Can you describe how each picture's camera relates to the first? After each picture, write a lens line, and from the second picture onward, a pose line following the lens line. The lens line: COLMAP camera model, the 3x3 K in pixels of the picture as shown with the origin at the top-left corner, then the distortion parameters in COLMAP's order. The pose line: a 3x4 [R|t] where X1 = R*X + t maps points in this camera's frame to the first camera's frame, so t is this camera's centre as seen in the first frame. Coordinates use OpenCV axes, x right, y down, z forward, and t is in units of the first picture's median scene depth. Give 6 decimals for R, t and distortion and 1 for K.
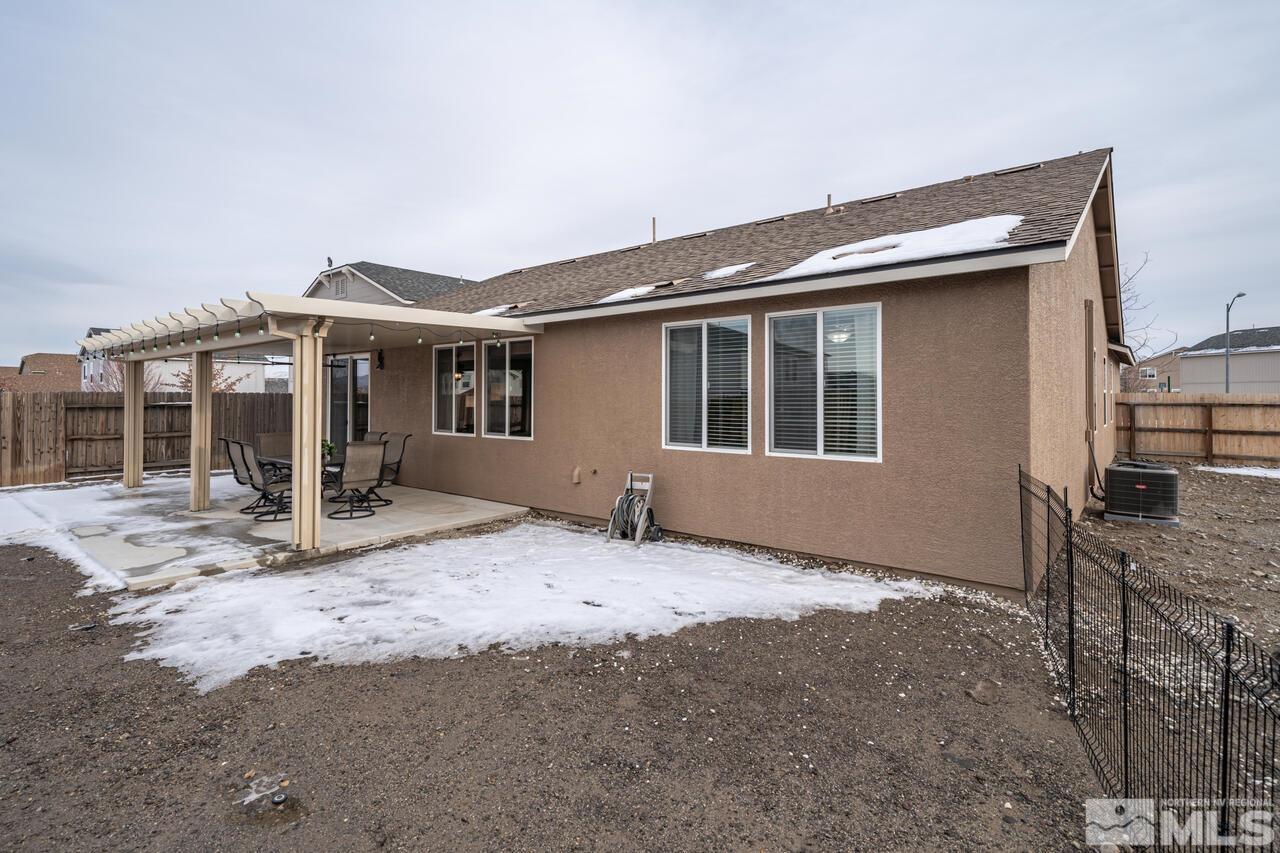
lens RADIAL K [[614.6, 0, 640.2], [0, 614.6, 396.6], [0, 0, 1]] dist [0.014292, 0.000859]
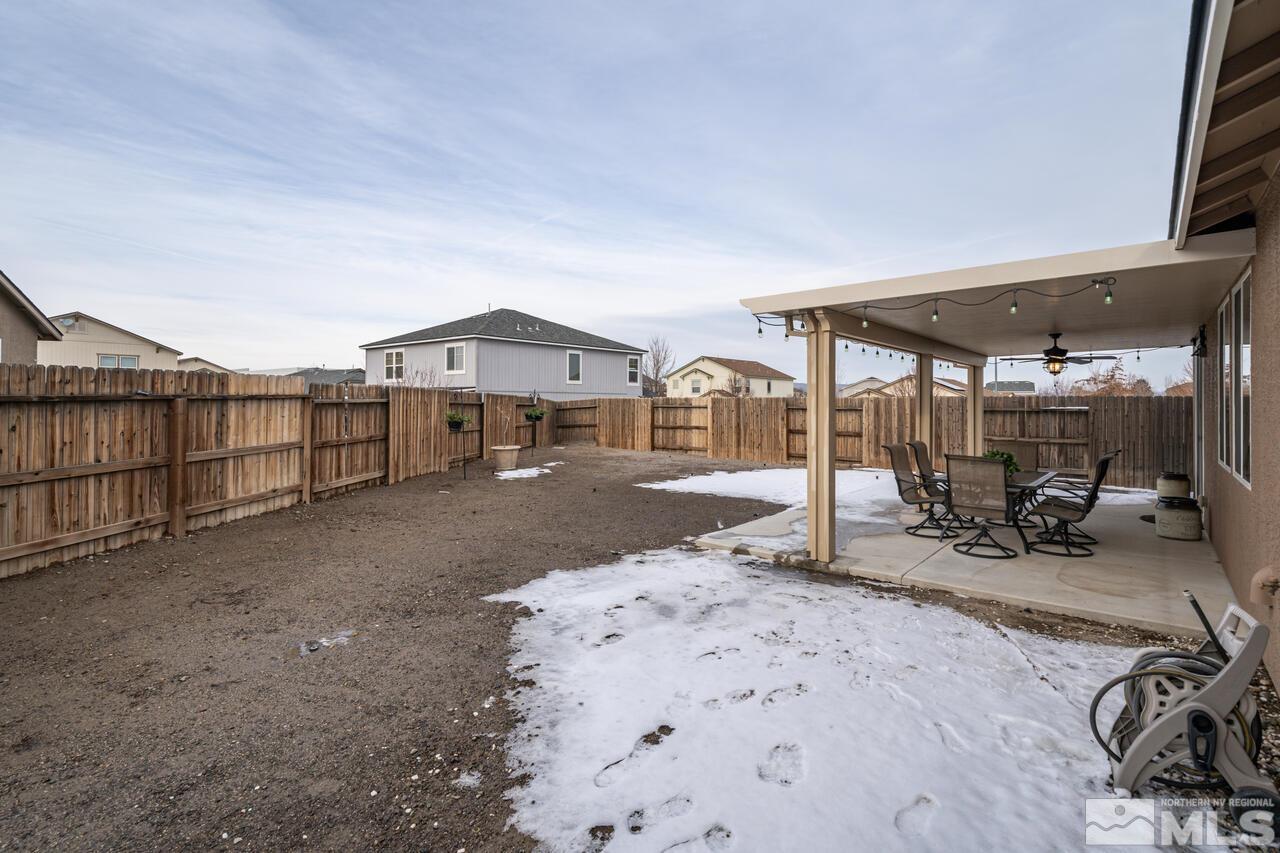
lens RADIAL K [[614.6, 0, 640.2], [0, 614.6, 396.6], [0, 0, 1]] dist [0.014292, 0.000859]
pose [[-0.006094, -0.009309, -0.999938, 0.619730], [-0.003694, 0.999950, -0.009287, 0.014565], [0.999975, 0.003638, -0.006128, 1.155437]]
